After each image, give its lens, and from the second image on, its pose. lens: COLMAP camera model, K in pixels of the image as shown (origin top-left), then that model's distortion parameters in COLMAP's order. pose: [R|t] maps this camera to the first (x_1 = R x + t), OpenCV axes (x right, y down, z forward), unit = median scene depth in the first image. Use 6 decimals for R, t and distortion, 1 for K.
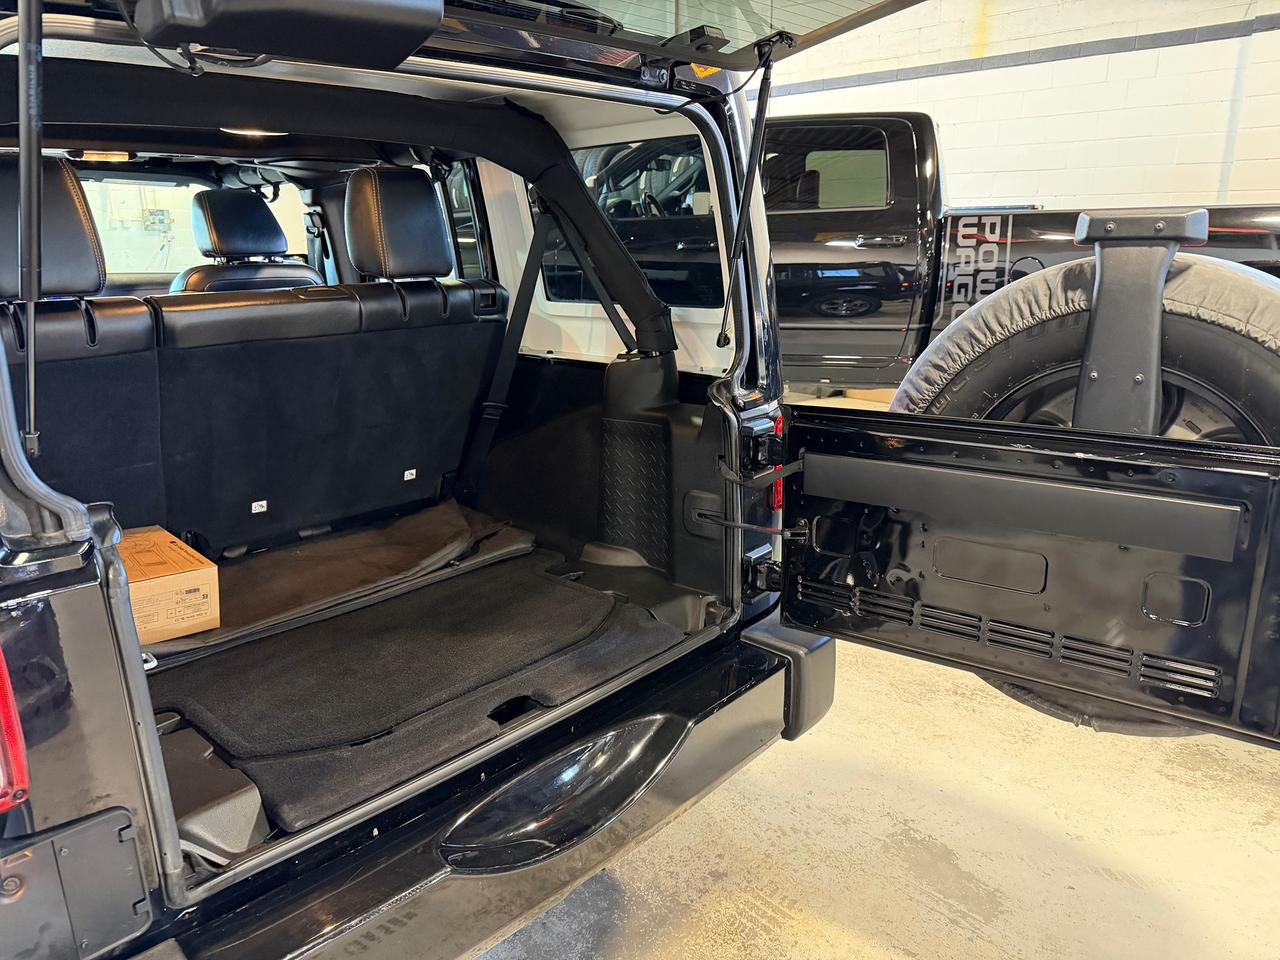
lens RADIAL K [[896.9, 0, 637.3], [0, 896.9, 482.6], [0, 0, 1]] dist [0.064379, -0.072328]
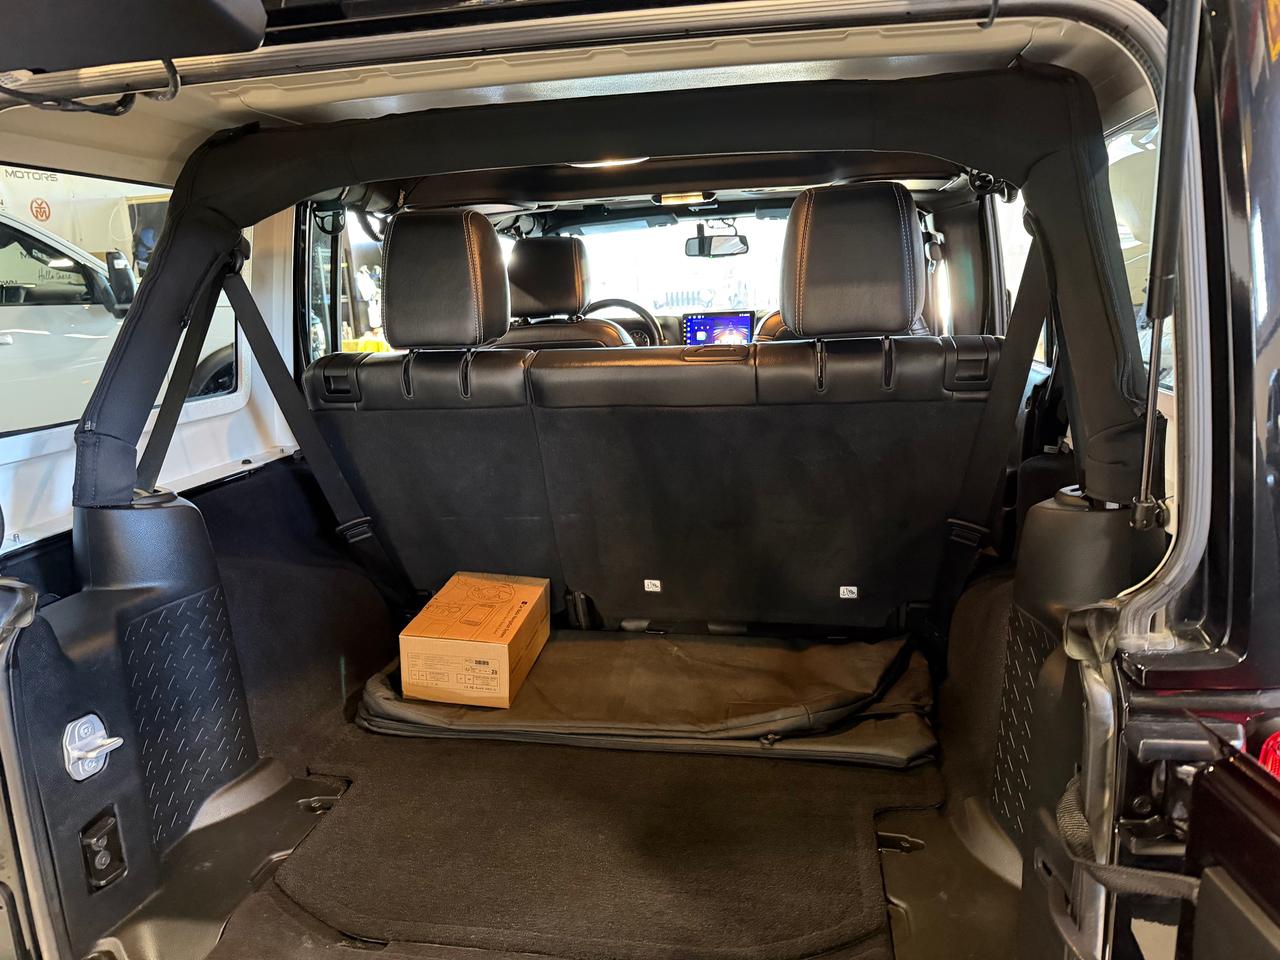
lens RADIAL K [[896.9, 0, 640.2], [0, 896.9, 486.9], [0, 0, 1]] dist [0.064379, -0.072328]
pose [[0.553803, 0.182561, -0.812388, 0.279077], [-0.187876, 0.977904, 0.091681, -0.149007], [0.811175, 0.101855, 0.575865, 0.480873]]
